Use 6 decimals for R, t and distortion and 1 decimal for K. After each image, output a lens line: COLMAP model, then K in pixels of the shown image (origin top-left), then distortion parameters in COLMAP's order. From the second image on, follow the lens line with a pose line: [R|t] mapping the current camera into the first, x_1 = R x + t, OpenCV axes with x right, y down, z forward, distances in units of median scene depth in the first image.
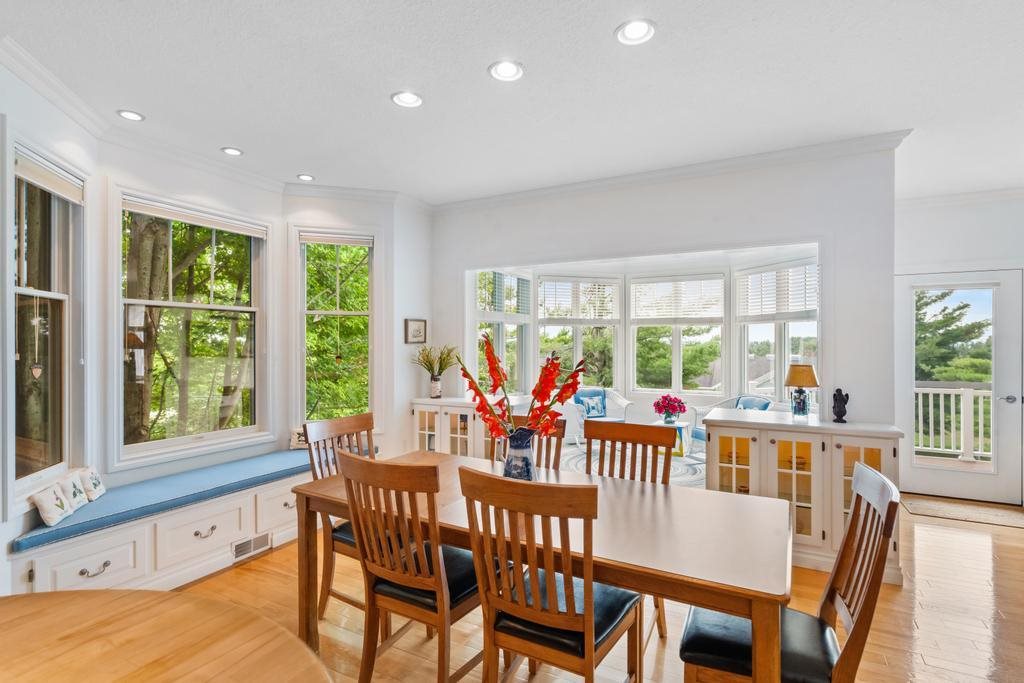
lens RADIAL K [[492.5, 0, 505.6], [0, 492.5, 343.7], [0, 0, 1]] dist [-0.002311, 0.000625]
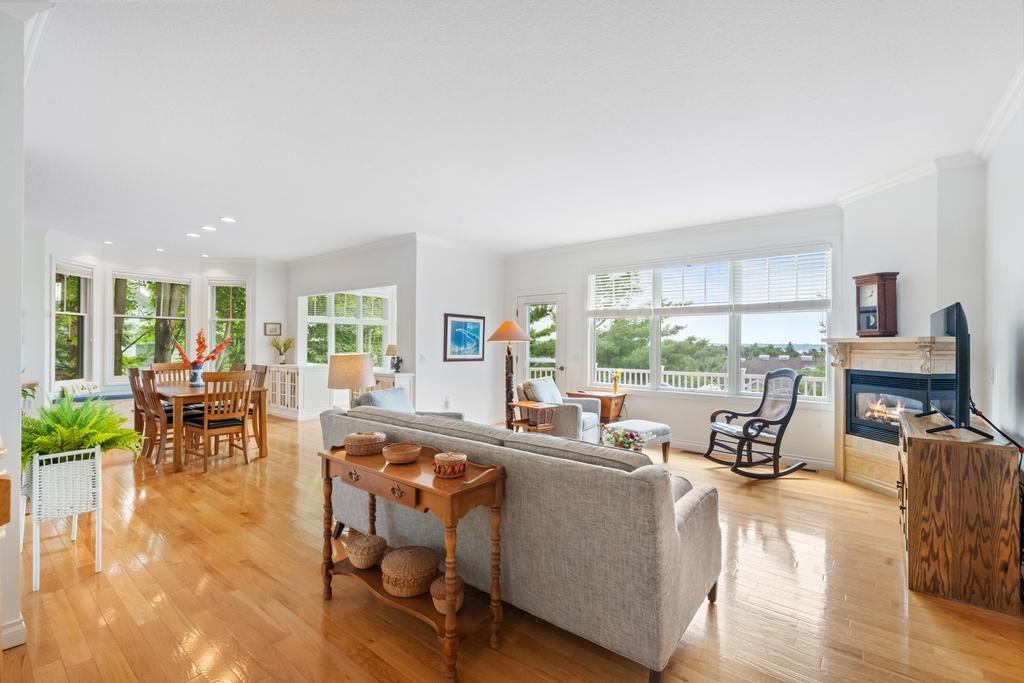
lens RADIAL K [[457.3, 0, 511.0], [0, 457.3, 338.5], [0, 0, 1]] dist [-0.000104, -0.001271]
pose [[0.984175, 0.004937, -0.177129, 1.027149], [-0.007689, 0.999860, -0.014852, 0.029017], [0.177031, 0.015979, 0.984075, -0.569899]]
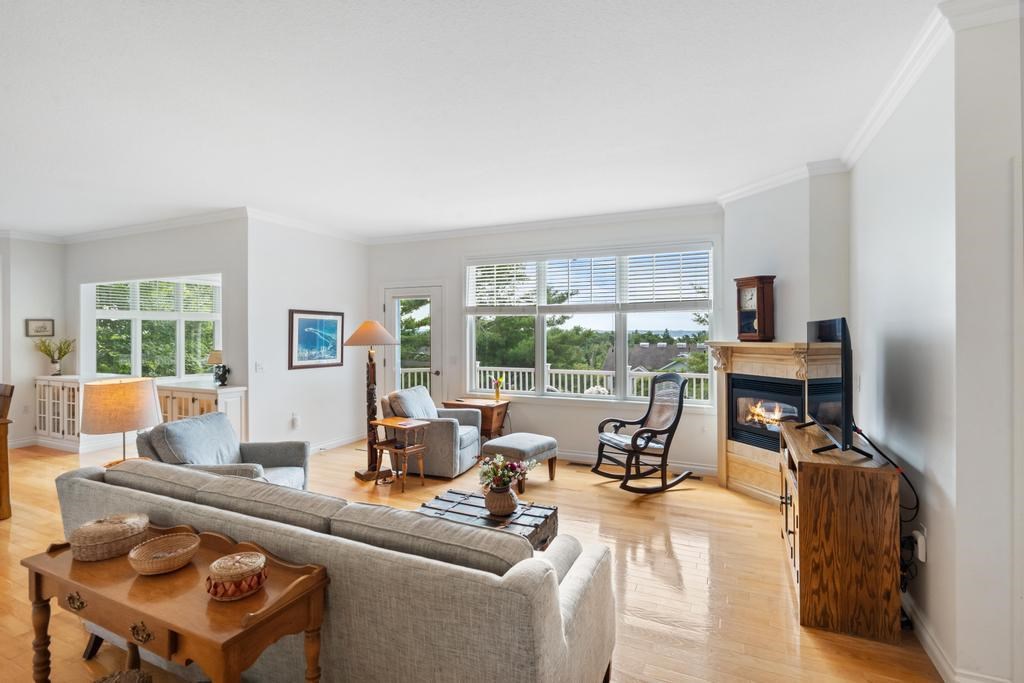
lens RADIAL K [[492.5, 0, 516.0], [0, 492.5, 327.5], [0, 0, 1]] dist [-0.002311, 0.000625]
pose [[0.997248, -0.002038, 0.074115, 1.043516], [0.003002, 0.999912, -0.012906, -0.004699], [-0.074082, 0.013093, 0.997166, -0.478057]]
